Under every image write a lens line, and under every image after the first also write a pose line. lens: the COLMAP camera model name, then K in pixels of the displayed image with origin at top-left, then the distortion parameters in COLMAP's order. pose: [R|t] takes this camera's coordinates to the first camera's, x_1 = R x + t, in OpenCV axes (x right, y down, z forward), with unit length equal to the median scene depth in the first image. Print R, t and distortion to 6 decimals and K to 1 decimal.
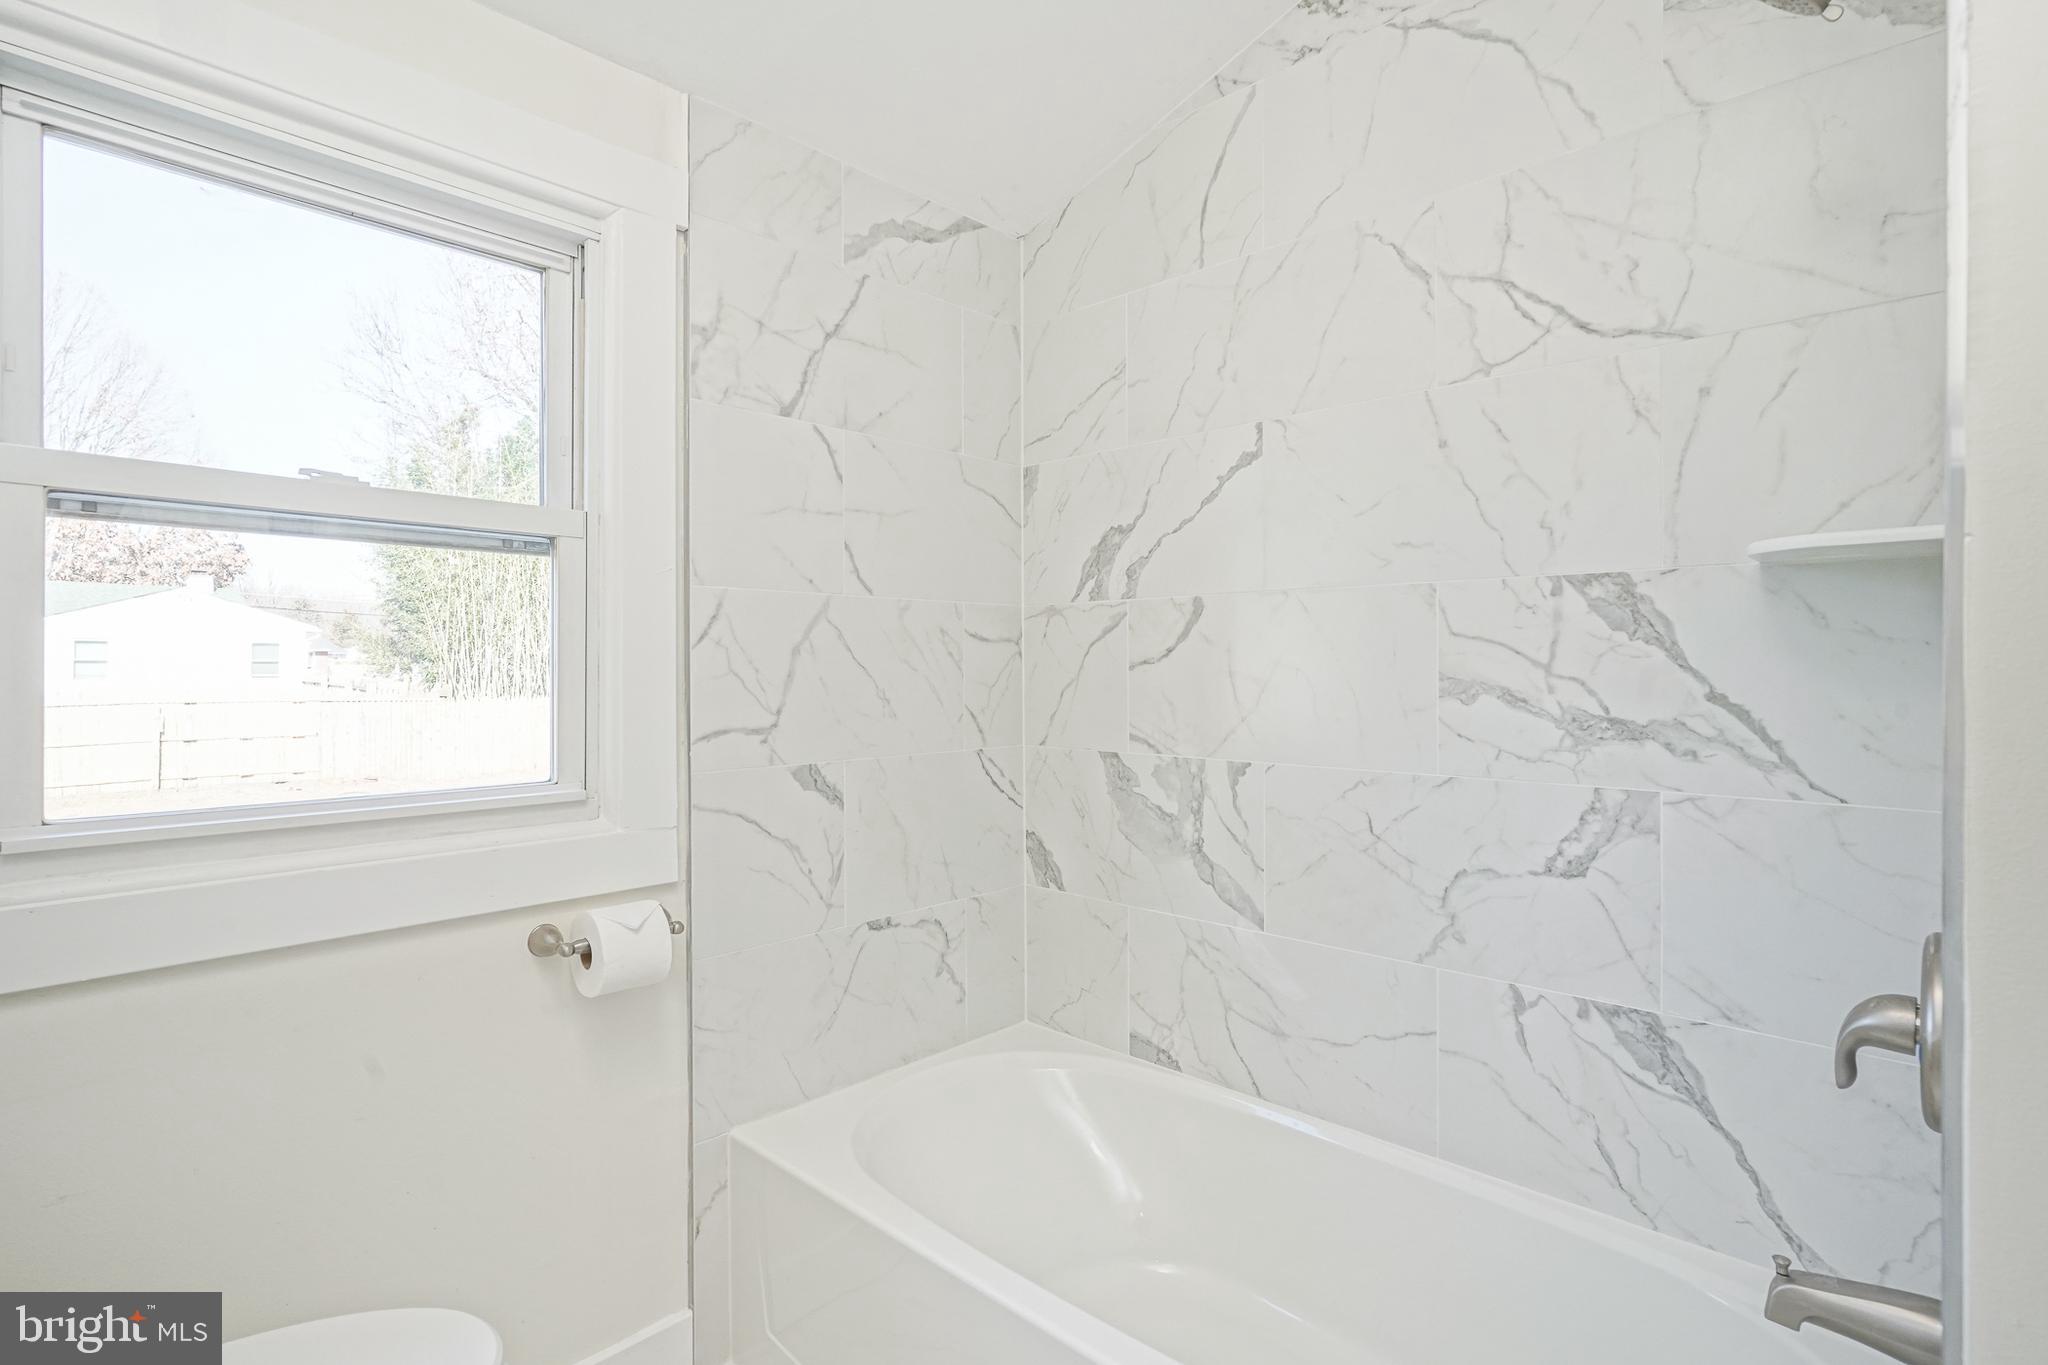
lens RADIAL K [[1006.6, 0, 1028.8], [0, 1006.6, 665.6], [0, 0, 1]] dist [-0.009980, 0.005428]
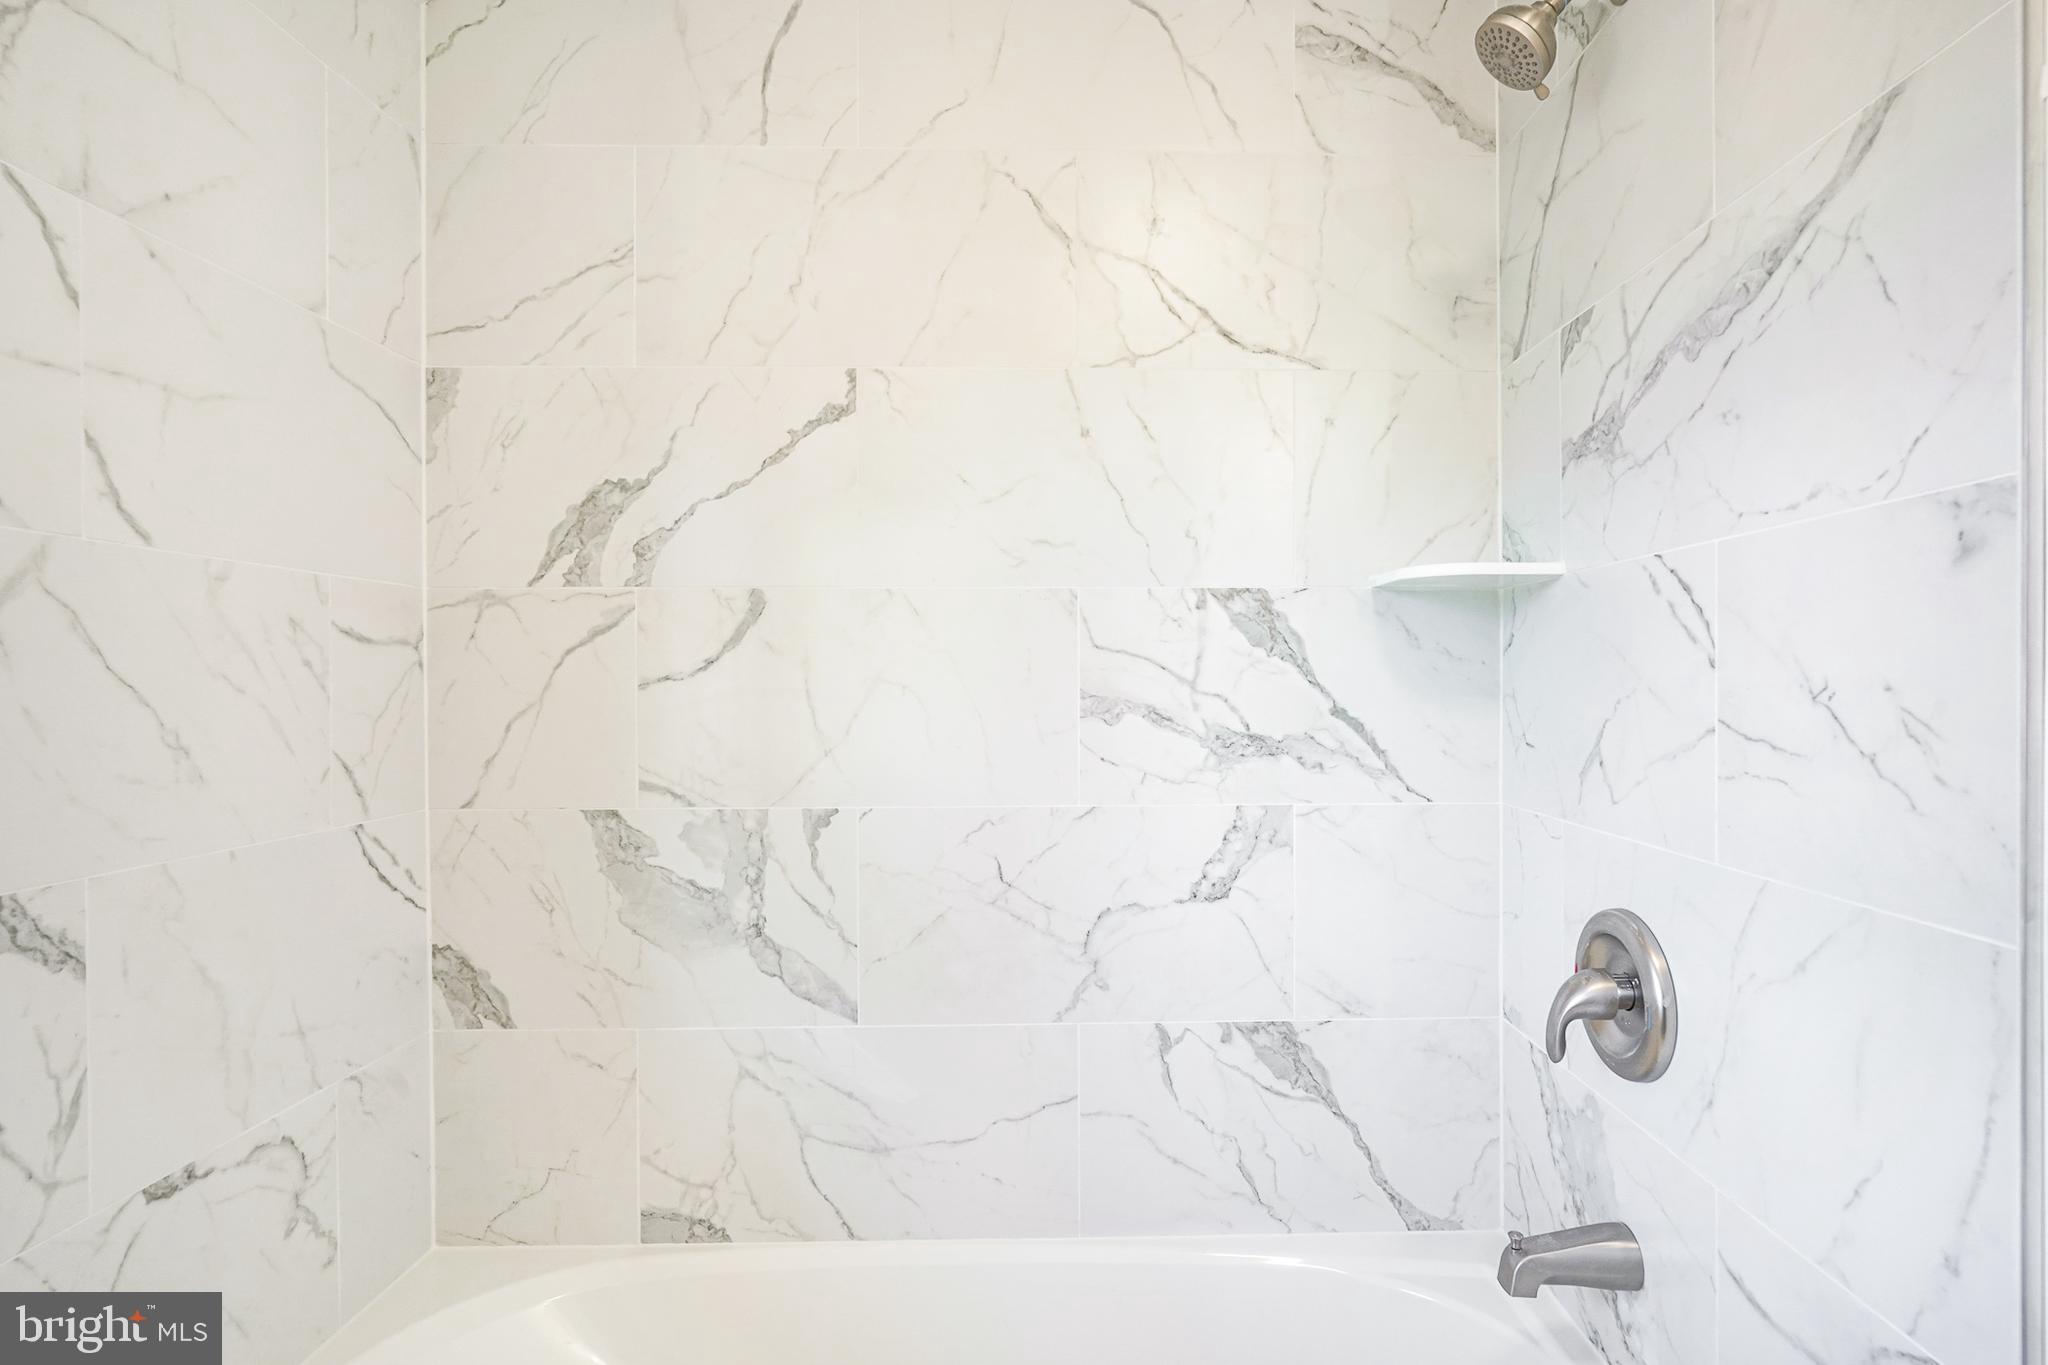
lens RADIAL K [[1006.6, 0, 1081.8], [0, 1006.6, 684.7], [0, 0, 1]] dist [-0.009980, 0.005428]
pose [[0.707436, -0.001871, 0.706775, -0.192099], [0.001831, 0.999998, 0.000815, 0.001314], [-0.706775, 0.000717, 0.707438, 0.325560]]
